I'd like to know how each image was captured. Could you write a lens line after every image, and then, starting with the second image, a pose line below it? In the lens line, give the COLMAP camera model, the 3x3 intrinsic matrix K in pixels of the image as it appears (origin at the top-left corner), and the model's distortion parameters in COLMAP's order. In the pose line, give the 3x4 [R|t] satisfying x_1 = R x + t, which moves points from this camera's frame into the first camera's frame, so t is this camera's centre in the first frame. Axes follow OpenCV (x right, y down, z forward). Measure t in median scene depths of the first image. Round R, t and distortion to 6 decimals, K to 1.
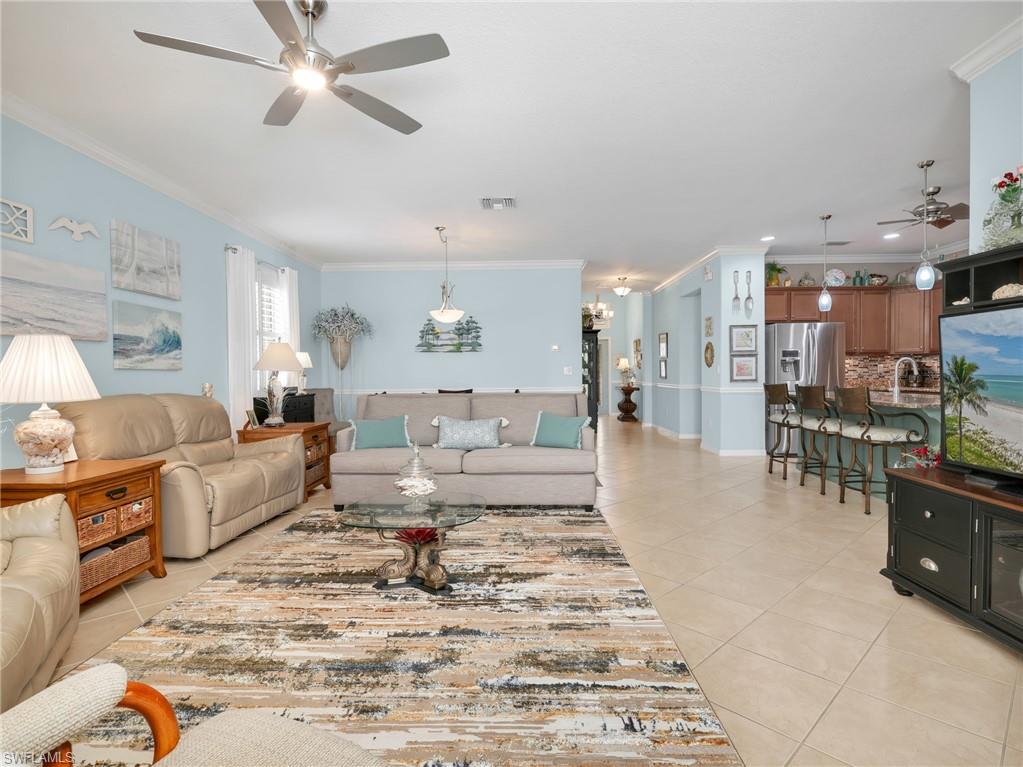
lens RADIAL K [[536.0, 0, 511.5], [0, 536.0, 383.5], [0, 0, 1]] dist [-0.003273, 0.000313]
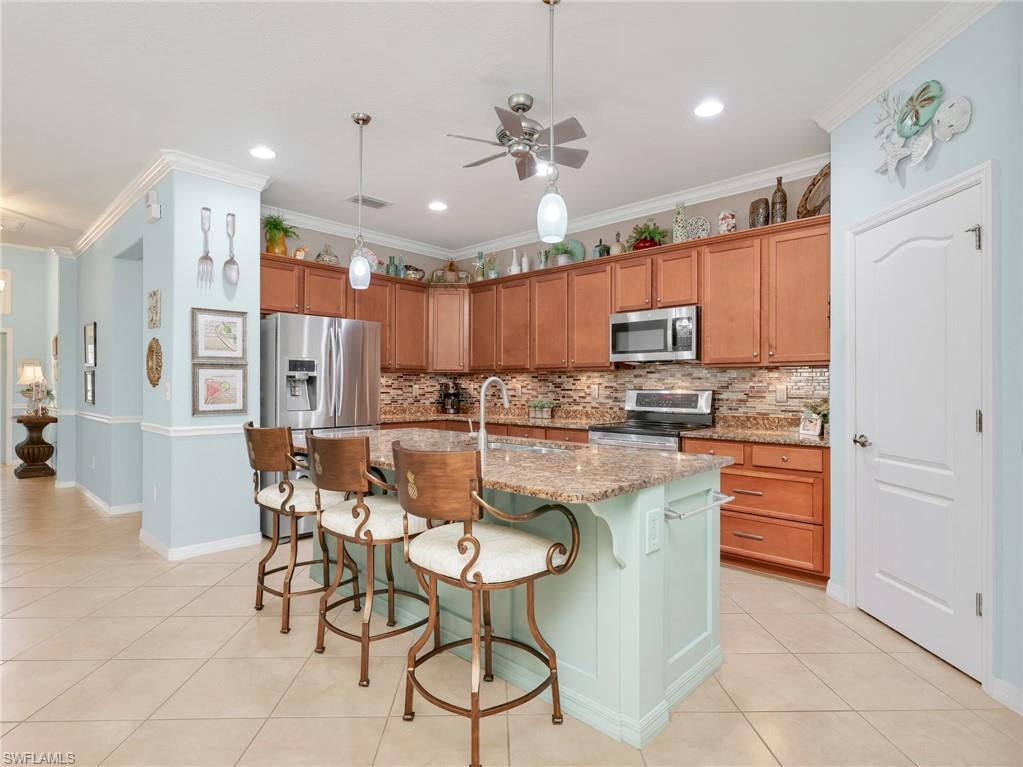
lens RADIAL K [[536.0, 0, 511.5], [0, 536.0, 383.5], [0, 0, 1]] dist [-0.003273, 0.000313]
pose [[0.667747, 0.014752, 0.744242, 0.361457], [0.006768, 0.999642, -0.025887, -0.029256], [-0.744357, 0.022323, 0.667408, 0.665821]]
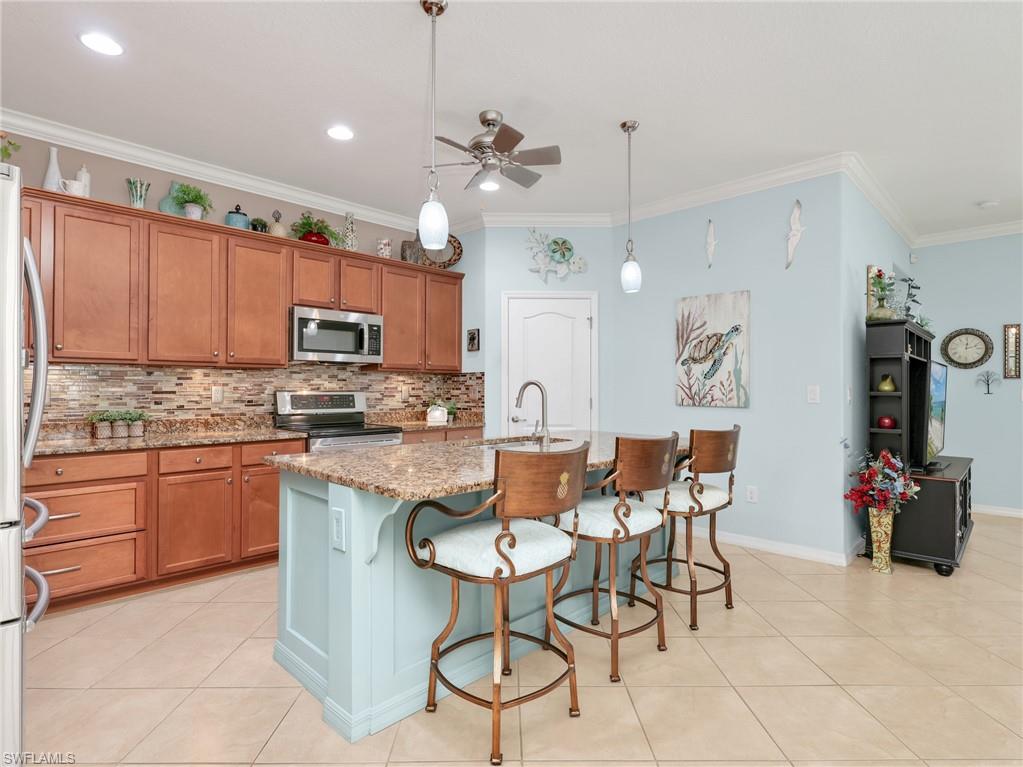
lens RADIAL K [[543.4, 0, 511.5], [0, 543.4, 383.5], [0, 0, 1]] dist [-0.003391, -0.000690]
pose [[-0.728147, 0.013880, 0.685280, 0.359264], [0.018166, 0.999835, -0.000949, -0.047861], [-0.685180, 0.011758, -0.728279, 1.594434]]
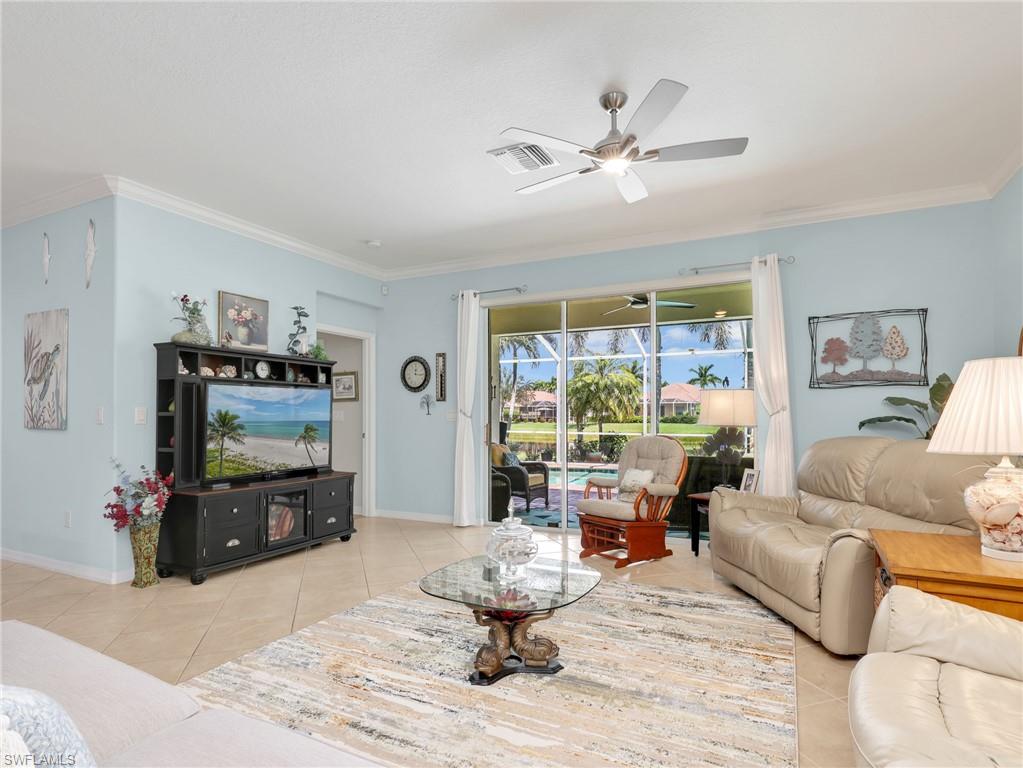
lens RADIAL K [[550.1, 0, 518.4], [0, 550.1, 409.5], [0, 0, 1]] dist [-0.002681, -0.000927]
pose [[-0.903938, 0.012958, 0.427467, -0.359451], [0.018524, 0.999789, 0.008864, -0.027763], [-0.427262, 0.015931, -0.903988, 1.150150]]
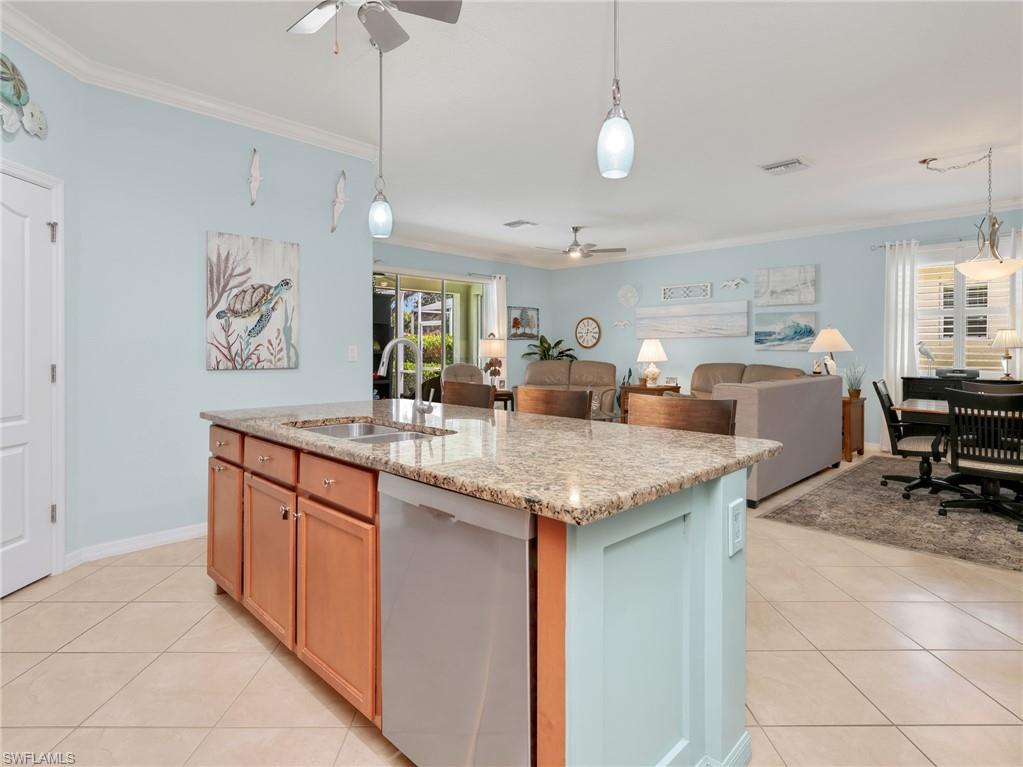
lens RADIAL K [[549.9, 0, 512.9], [0, 549.9, 351.2], [0, 0, 1]] dist [-0.000664, -0.000429]
pose [[-0.690404, 0.009859, -0.723357, 1.092300], [-0.011134, 0.999644, 0.024251, -0.052979], [0.723338, 0.024797, -0.690049, 1.507246]]
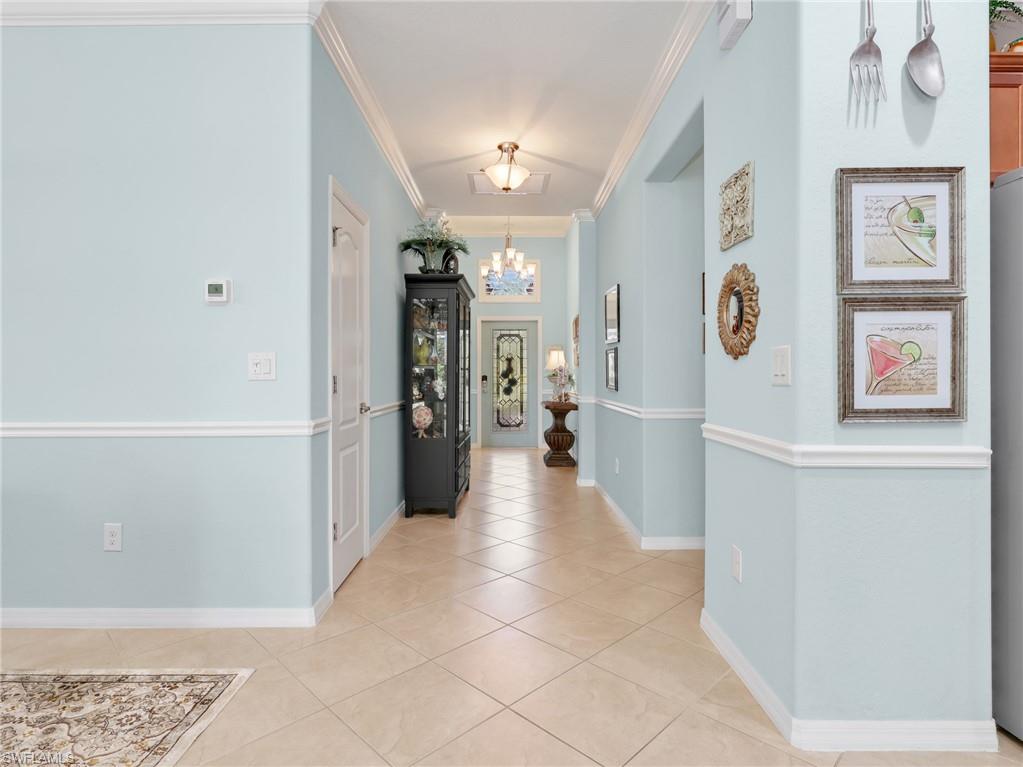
lens RADIAL K [[543.4, 0, 511.5], [0, 543.4, 383.5], [0, 0, 1]] dist [-0.003391, -0.000690]
pose [[0.999568, 0.008494, 0.028129, 0.420315], [-0.008301, 0.999941, -0.006993, -0.024522], [-0.028187, 0.006757, 0.999580, 1.237230]]
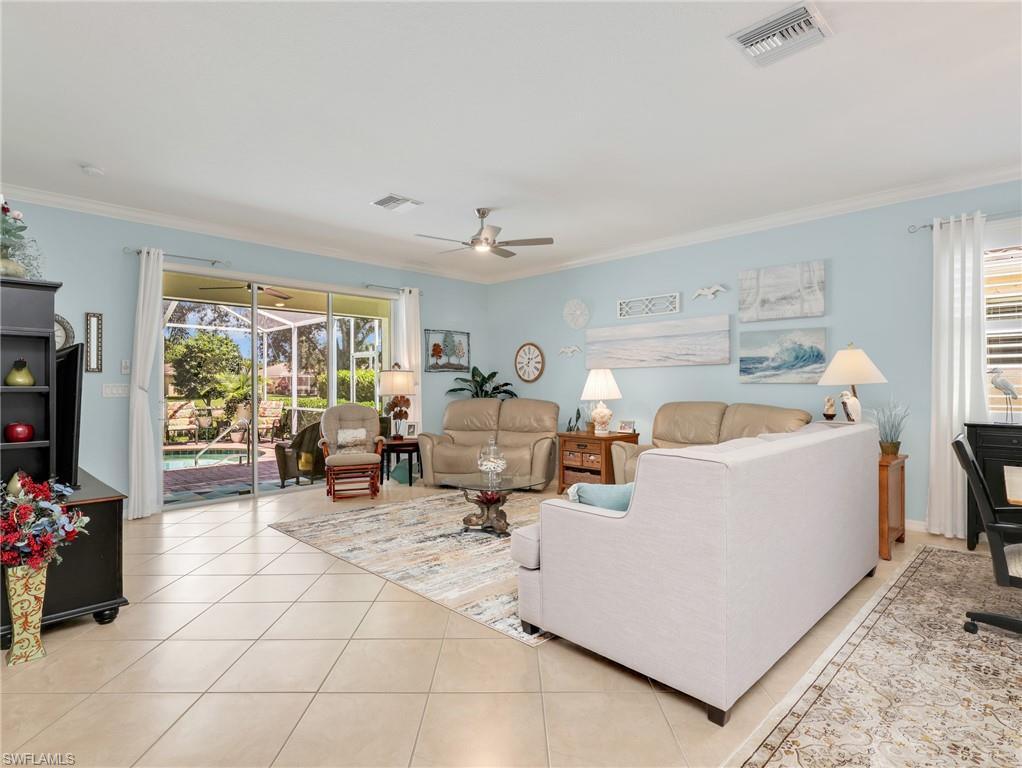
lens RADIAL K [[535.8, 0, 511.0], [0, 535.8, 384.0], [0, 0, 1]] dist [0.000116, -0.000179]
pose [[-0.695197, 0.009553, -0.718756, 0.557449], [-0.005325, 0.999816, 0.018439, -0.040850], [0.718800, 0.016646, -0.695018, 1.338024]]
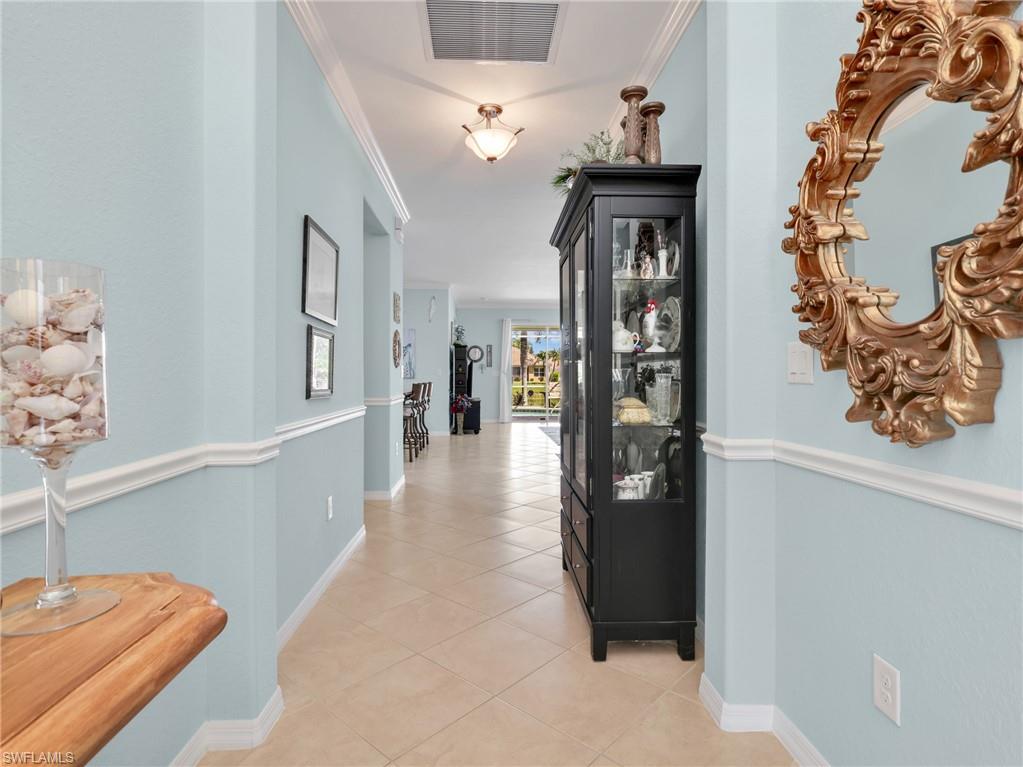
lens RADIAL K [[543.4, 0, 511.5], [0, 543.4, 383.5], [0, 0, 1]] dist [-0.003391, -0.000690]
pose [[-0.997443, 0.009151, -0.070880, 0.460202], [0.006467, 0.999257, 0.037999, -0.060077], [0.071176, 0.037443, -0.996761, 2.879373]]
